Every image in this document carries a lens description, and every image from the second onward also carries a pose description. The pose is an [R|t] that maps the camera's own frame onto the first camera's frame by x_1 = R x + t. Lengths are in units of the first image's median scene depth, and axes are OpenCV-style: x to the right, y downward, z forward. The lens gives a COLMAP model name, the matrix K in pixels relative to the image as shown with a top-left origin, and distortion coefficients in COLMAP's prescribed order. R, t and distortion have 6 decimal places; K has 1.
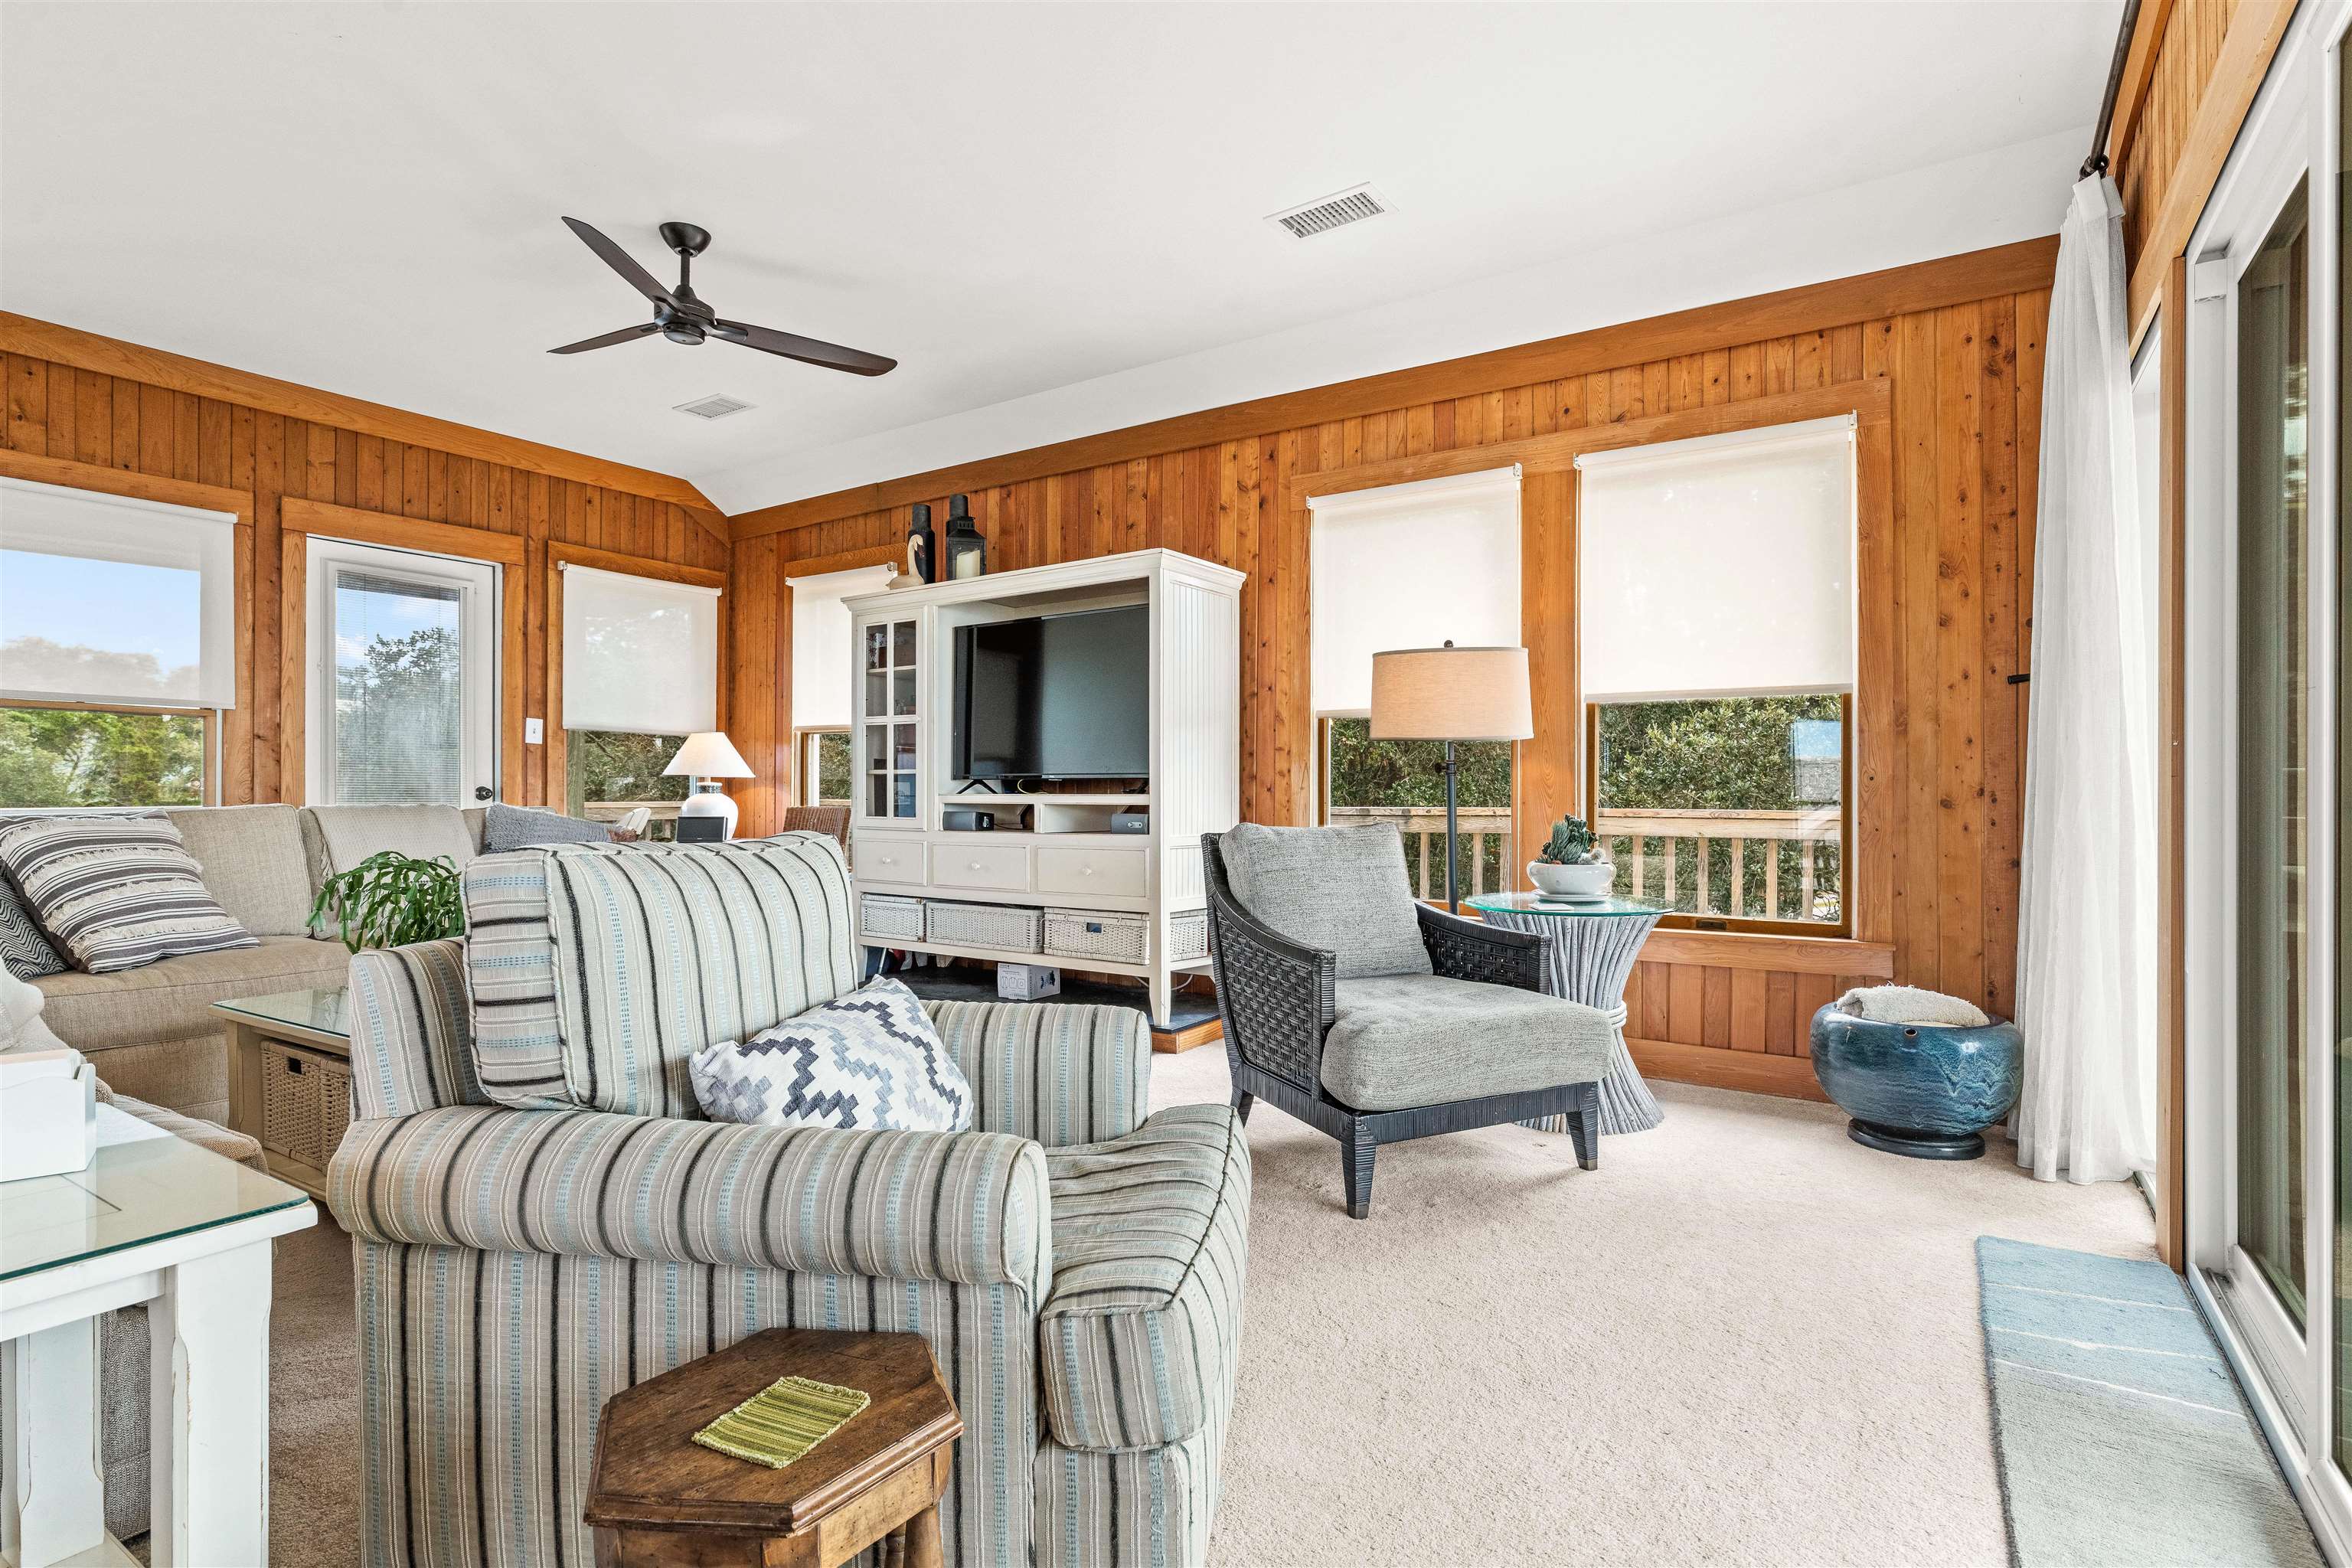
lens RADIAL K [[1165.6, 0, 1166.7], [0, 1165.6, 787.1], [0, 0, 1]] dist [0.000903, 0.000166]
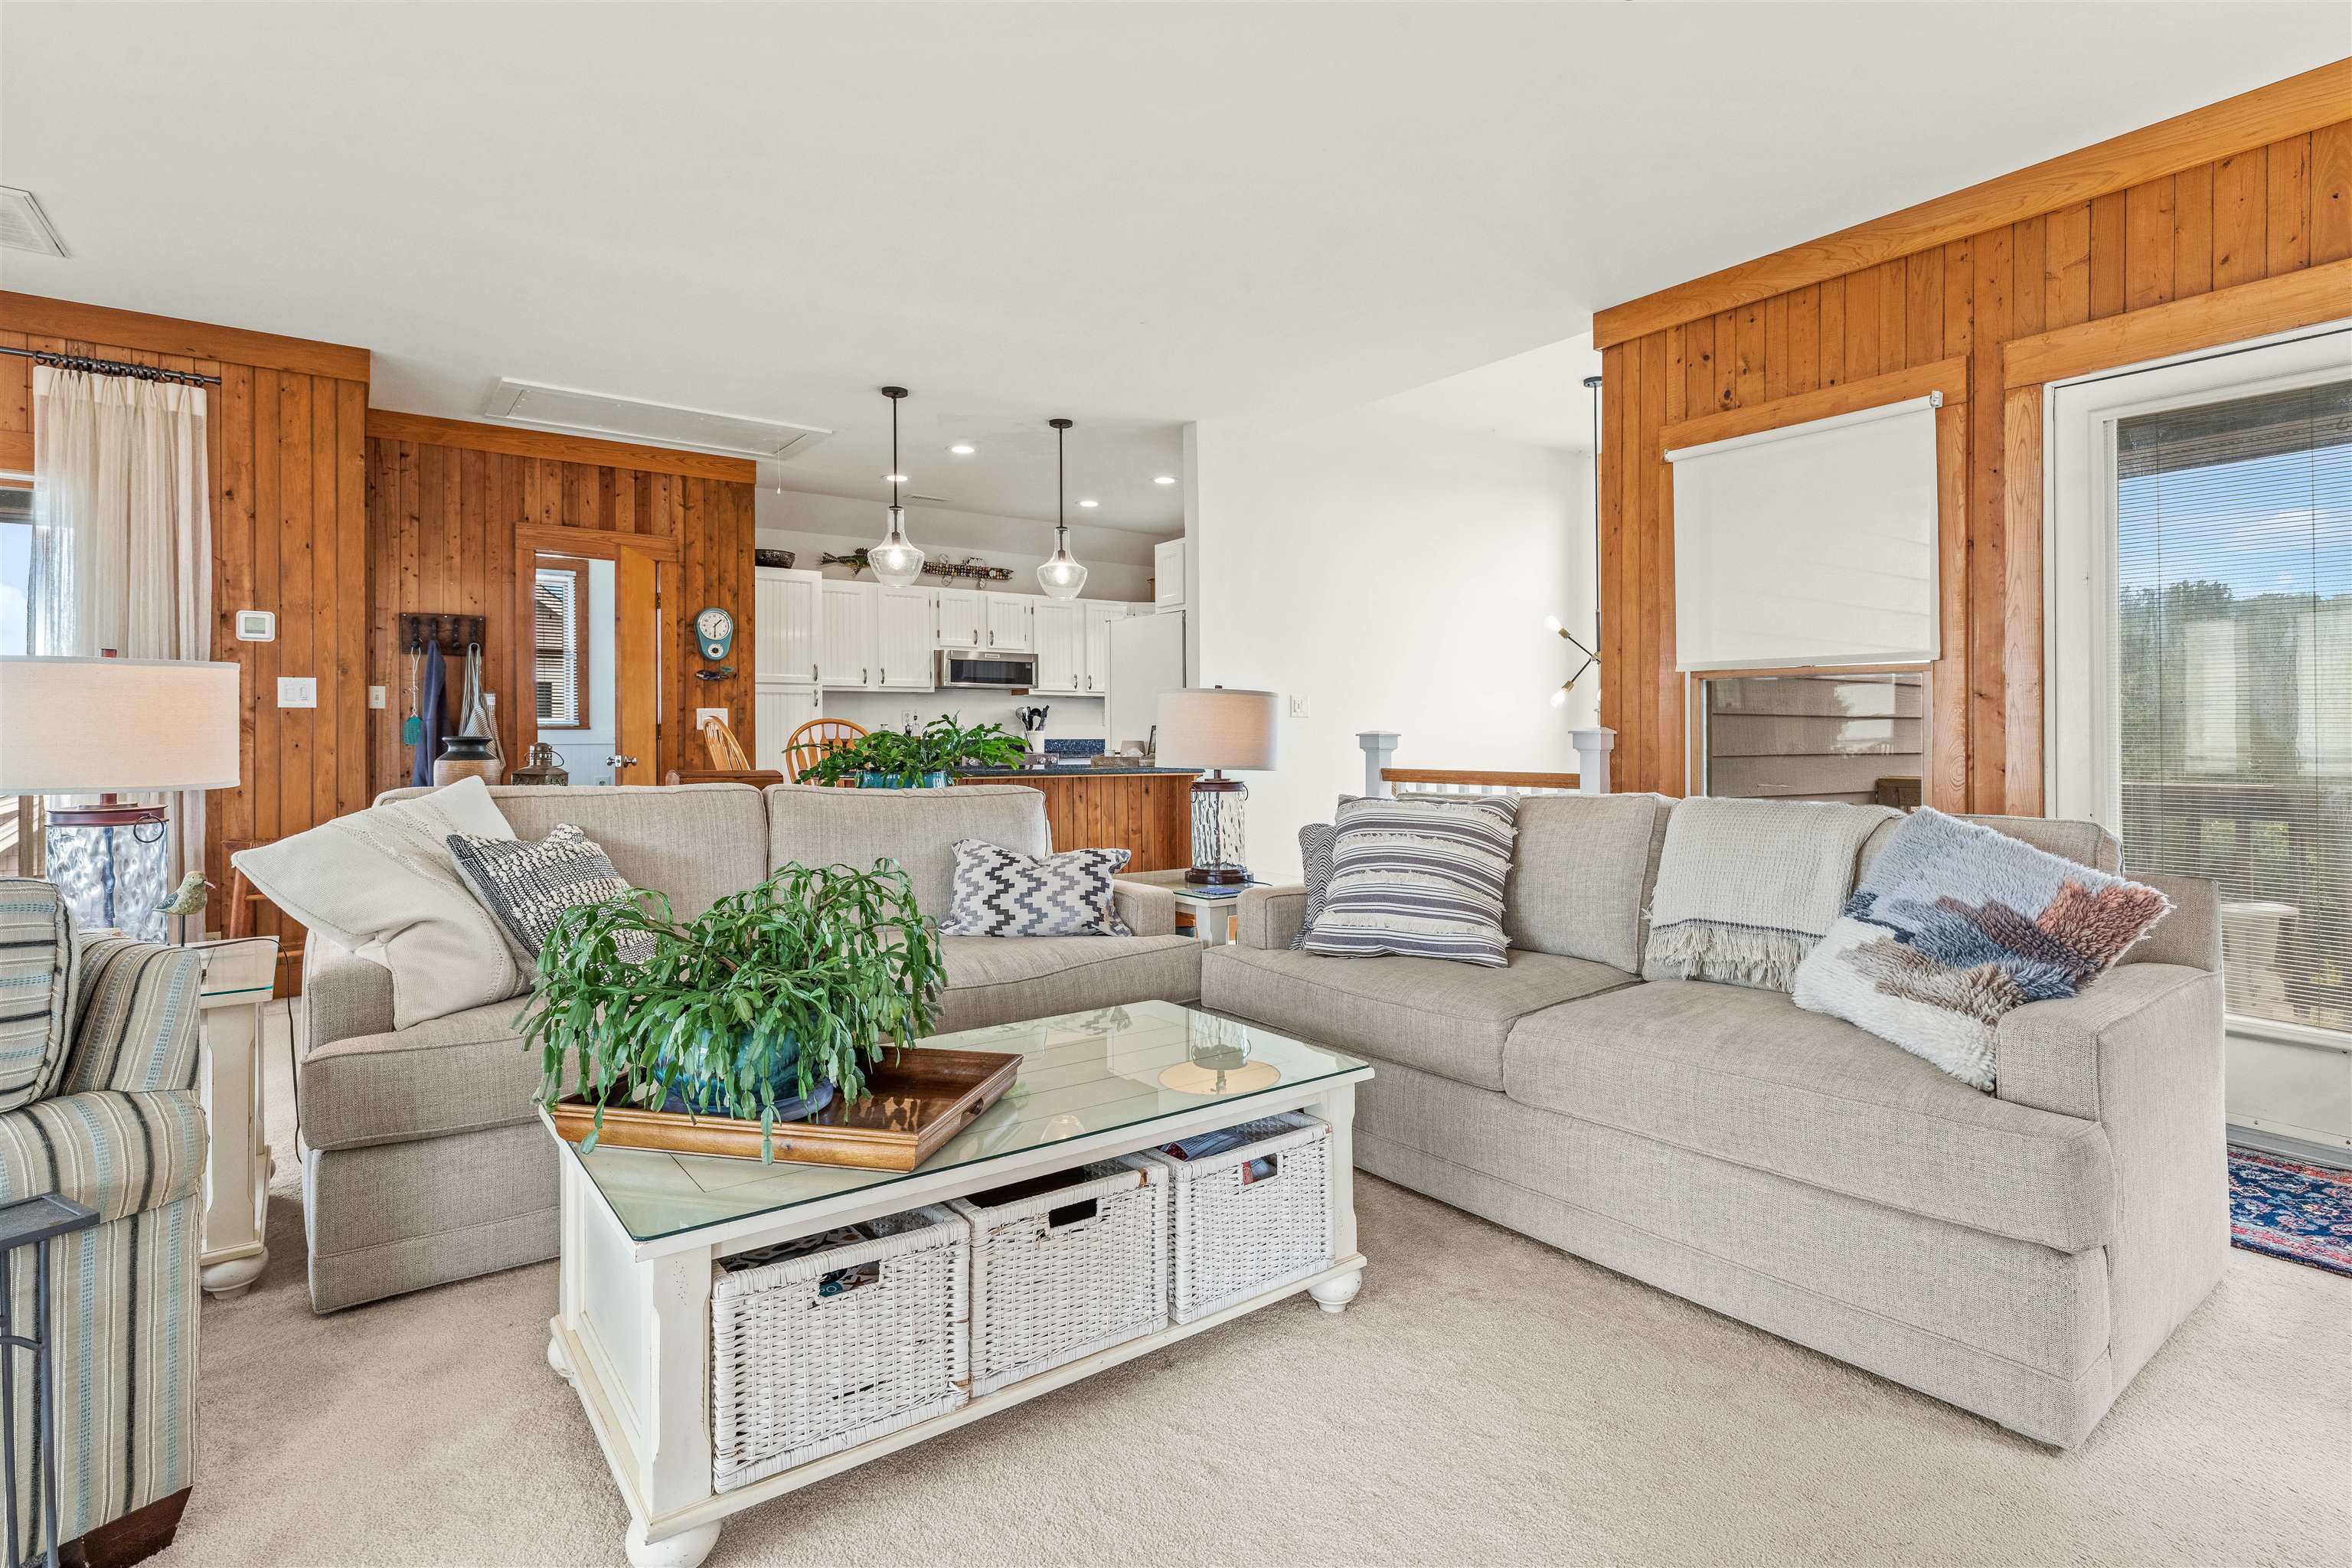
lens RADIAL K [[1165.6, 0, 1174.0], [0, 1165.6, 737.8], [0, 0, 1]] dist [0.000903, 0.000166]
pose [[-0.343373, -0.004719, -0.939187, 0.072290], [-0.001275, 0.999989, -0.004559, -0.022074], [0.939198, -0.000368, -0.343375, 1.155822]]
